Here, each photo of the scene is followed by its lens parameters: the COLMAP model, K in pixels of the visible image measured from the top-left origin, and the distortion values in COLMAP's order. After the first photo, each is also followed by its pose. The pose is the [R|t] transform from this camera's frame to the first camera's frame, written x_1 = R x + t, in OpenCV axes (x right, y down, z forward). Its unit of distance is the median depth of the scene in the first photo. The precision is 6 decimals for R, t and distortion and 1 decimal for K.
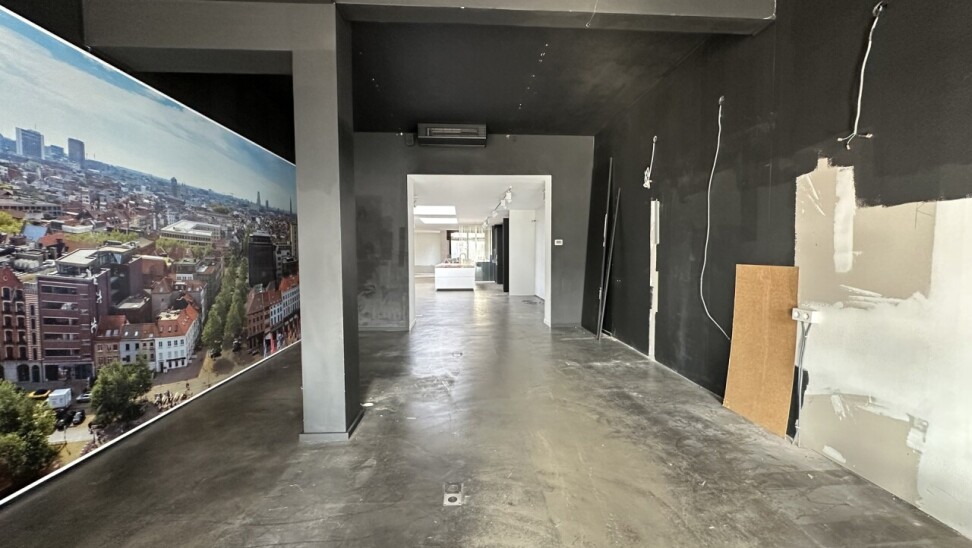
lens RADIAL K [[387.4, 0, 485.0], [0, 387.4, 276.2], [0, 0, 1]] dist [-0.001304, 0.000117]
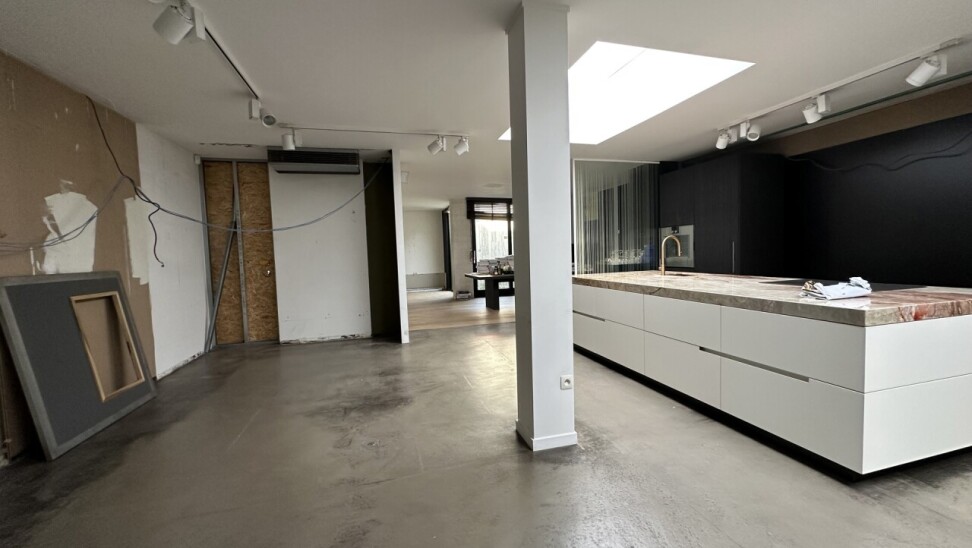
lens RADIAL K [[387.4, 0, 485.0], [0, 387.4, 274.7], [0, 0, 1]] dist [-0.001304, 0.000117]
pose [[0.977500, -0.046543, 0.205734, -0.211670], [0.046870, 0.998896, 0.003288, -0.034075], [-0.205660, 0.006428, 0.978602, 0.659832]]
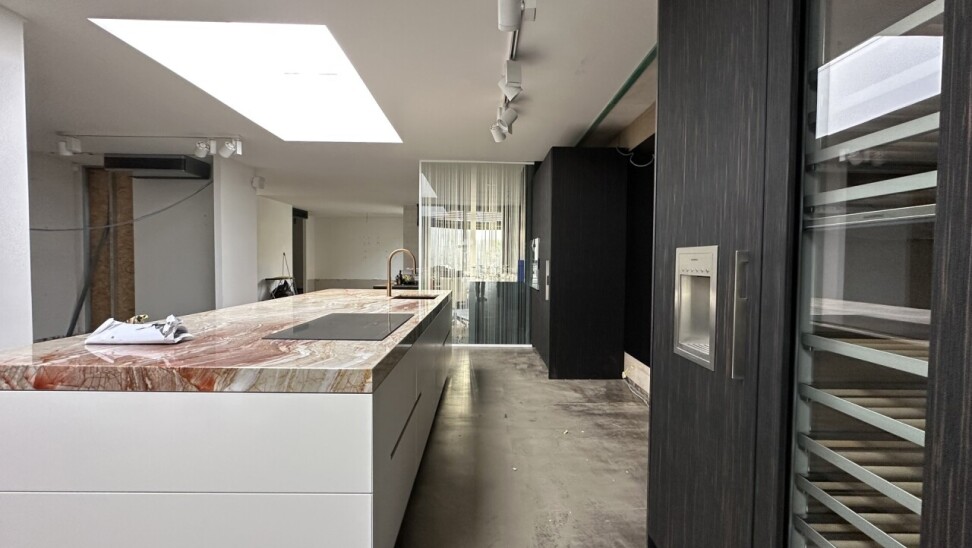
lens RADIAL K [[387.4, 0, 485.6], [0, 387.4, 273.1], [0, 0, 1]] dist [-0.001304, 0.000117]
pose [[0.998863, 0.011919, -0.046163, 0.001439], [-0.013113, 0.999585, -0.025646, -0.035014], [0.045838, 0.026223, 0.998605, 0.675730]]
